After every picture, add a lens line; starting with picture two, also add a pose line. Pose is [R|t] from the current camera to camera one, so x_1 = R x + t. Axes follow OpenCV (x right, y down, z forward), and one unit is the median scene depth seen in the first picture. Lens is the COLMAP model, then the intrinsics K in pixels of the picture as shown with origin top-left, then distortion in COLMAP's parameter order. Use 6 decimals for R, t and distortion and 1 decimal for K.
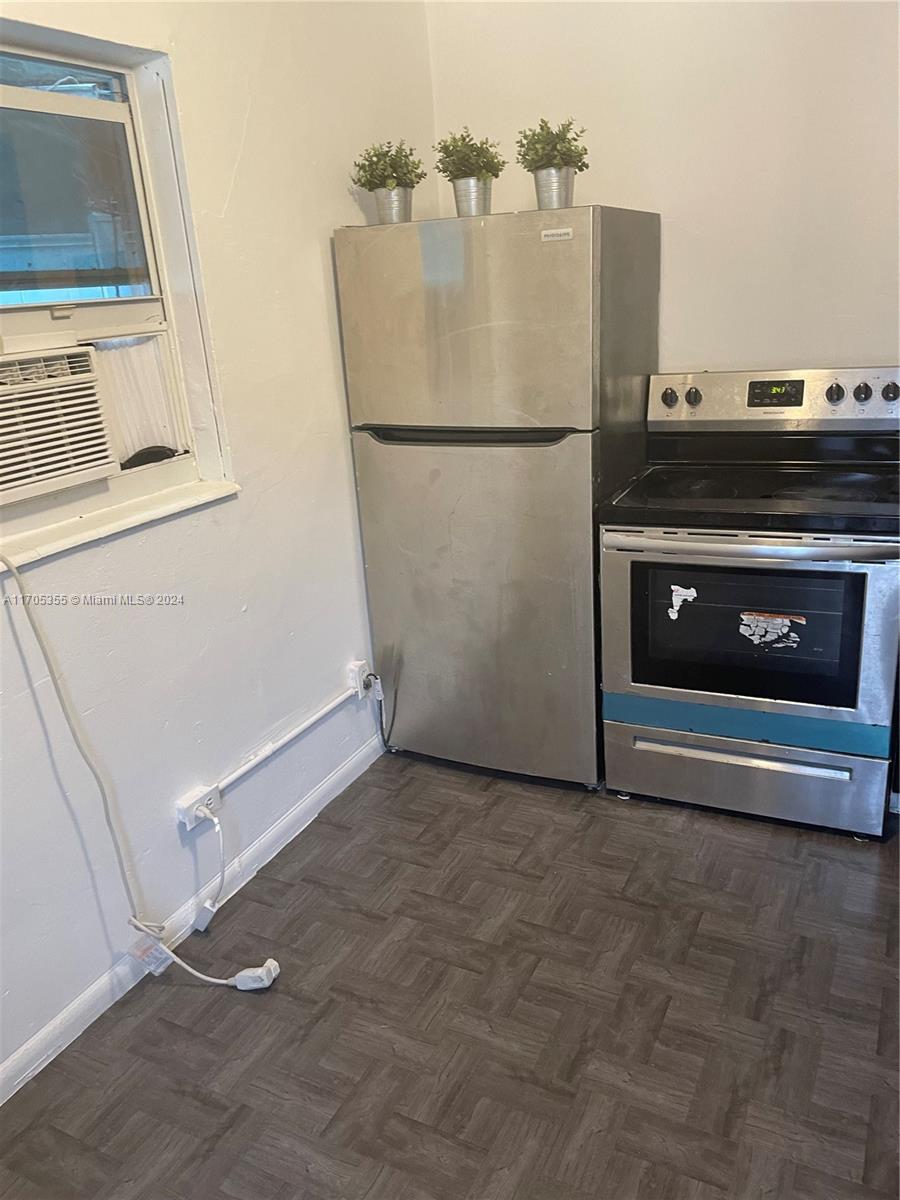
lens RADIAL K [[906.1, 0, 447.7], [0, 906.1, 596.4], [0, 0, 1]] dist [0.090127, -0.113501]
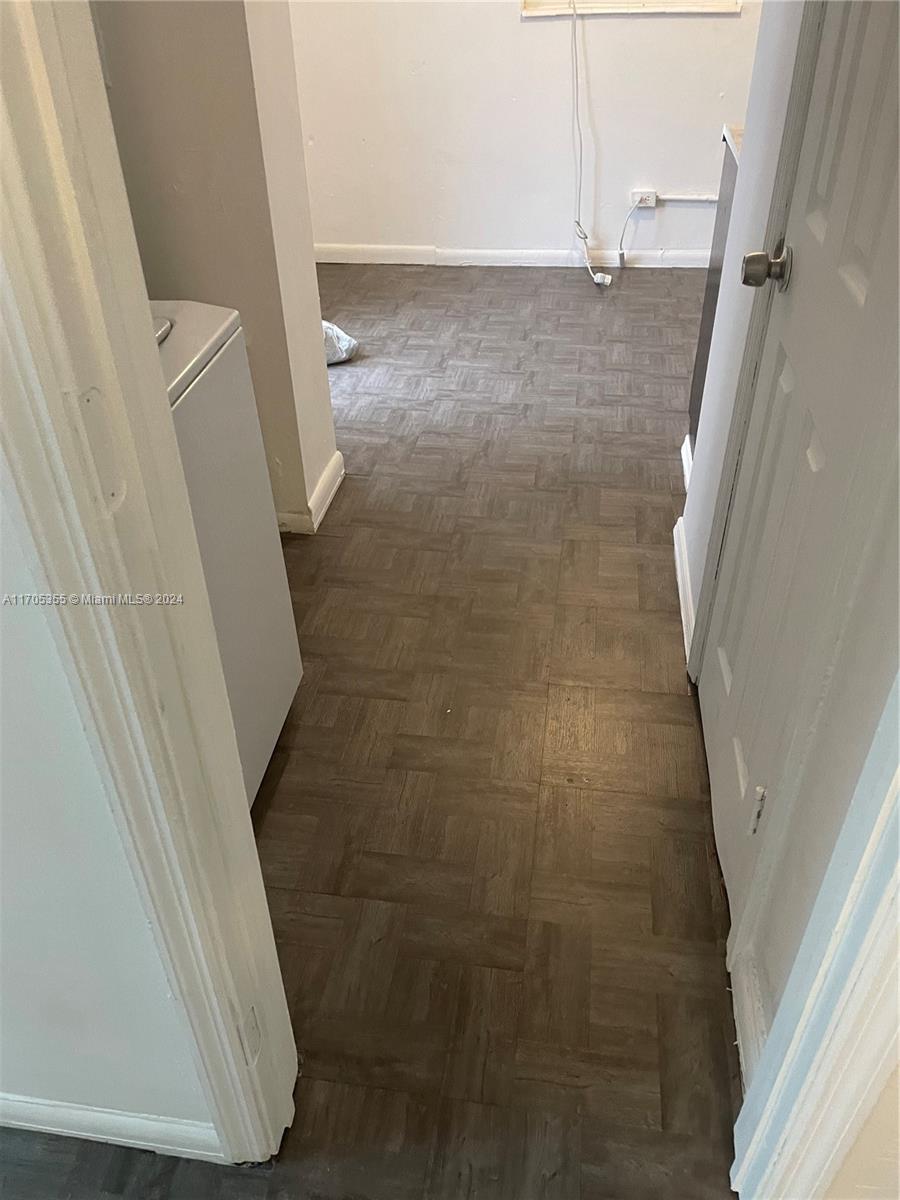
lens RADIAL K [[906.1, 0, 446.7], [0, 906.1, 598.3], [0, 0, 1]] dist [0.090127, -0.113501]
pose [[0.331602, 0.604049, -0.724683, 1.406020], [-0.304121, 0.795581, 0.523985, 0.015051], [0.893057, 0.046637, 0.447520, -0.162119]]
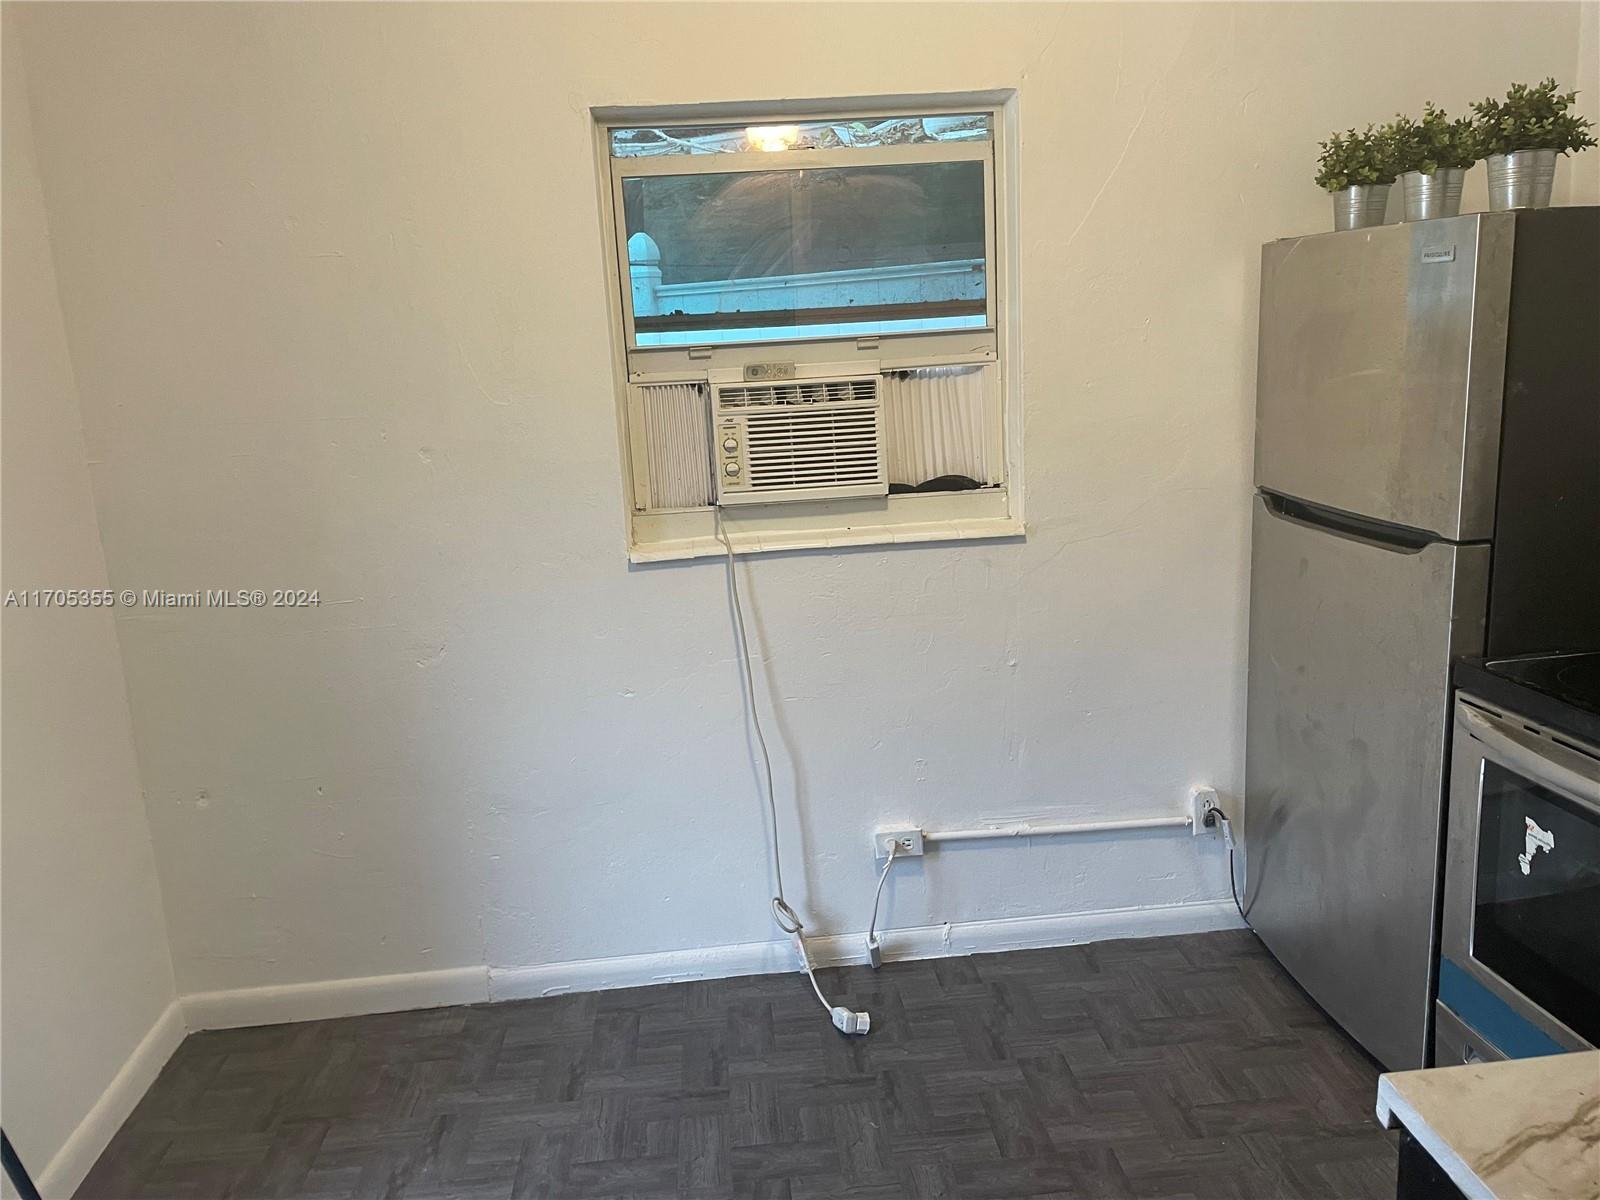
lens RADIAL K [[1208.1, 0, 796.8], [0, 1208.1, 589.5], [0, 0, 1]] dist [0.090127, -0.113501]
pose [[0.534965, 0.212505, -0.817713, 0.638200], [-0.260204, 0.962247, 0.079835, -0.098577], [0.803807, 0.170063, 0.570063, 0.131457]]
